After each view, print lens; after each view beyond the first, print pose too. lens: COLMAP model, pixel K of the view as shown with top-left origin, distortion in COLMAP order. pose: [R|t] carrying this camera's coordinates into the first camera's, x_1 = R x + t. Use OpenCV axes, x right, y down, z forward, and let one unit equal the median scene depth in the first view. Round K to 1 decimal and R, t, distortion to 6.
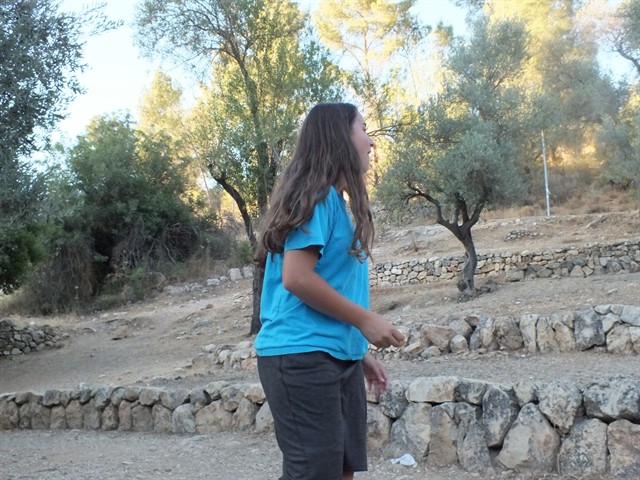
lens RADIAL K [[771.4, 0, 322.5], [0, 771.4, 239.0], [0, 0, 1]] dist [-0.027904, 0.000000]
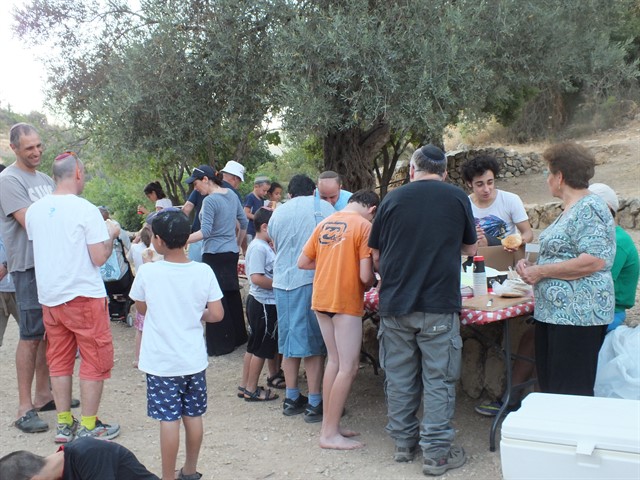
lens RADIAL K [[771.4, 0, 317.1], [0, 771.4, 239.6], [0, 0, 1]] dist [-0.027904, 0.000000]
pose [[0.843652, 0.056068, -0.533955, -0.010826], [0.064260, 0.976838, 0.204104, -0.013608], [0.533031, -0.206505, 0.820508, -0.122121]]
